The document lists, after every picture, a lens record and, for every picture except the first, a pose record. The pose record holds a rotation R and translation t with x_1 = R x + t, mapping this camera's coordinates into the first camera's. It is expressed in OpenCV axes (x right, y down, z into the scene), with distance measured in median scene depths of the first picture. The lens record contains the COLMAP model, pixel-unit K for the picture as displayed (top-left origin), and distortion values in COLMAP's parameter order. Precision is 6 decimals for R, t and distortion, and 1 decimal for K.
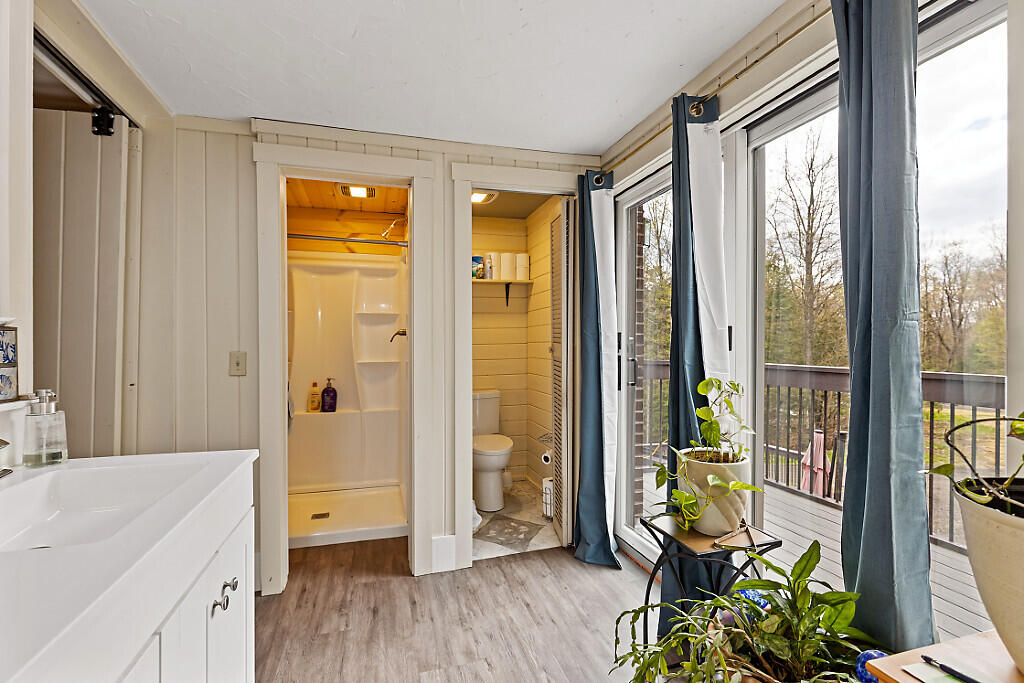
lens RADIAL K [[463.1, 0, 509.6], [0, 463.1, 343.9], [0, 0, 1]] dist [-0.002350, -0.000764]
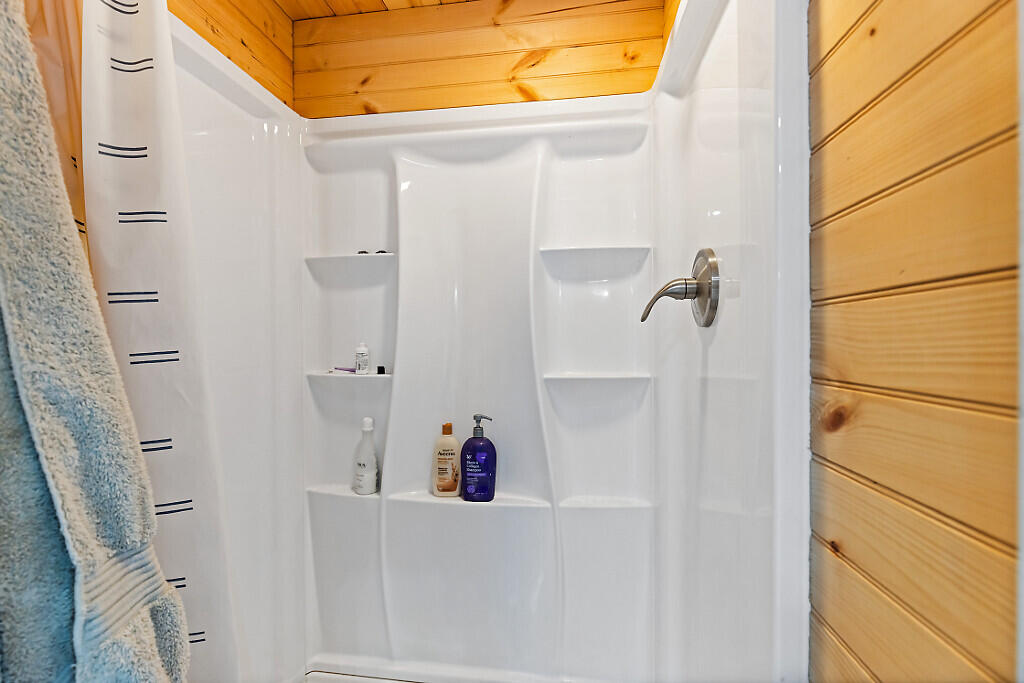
lens RADIAL K [[463.1, 0, 509.2], [0, 463.1, 340.4], [0, 0, 1]] dist [-0.002350, -0.000764]
pose [[0.916873, -0.005117, -0.399147, -0.203546], [0.007576, 0.999961, 0.004583, 0.007455], [0.399108, -0.007226, 0.916875, 0.640280]]
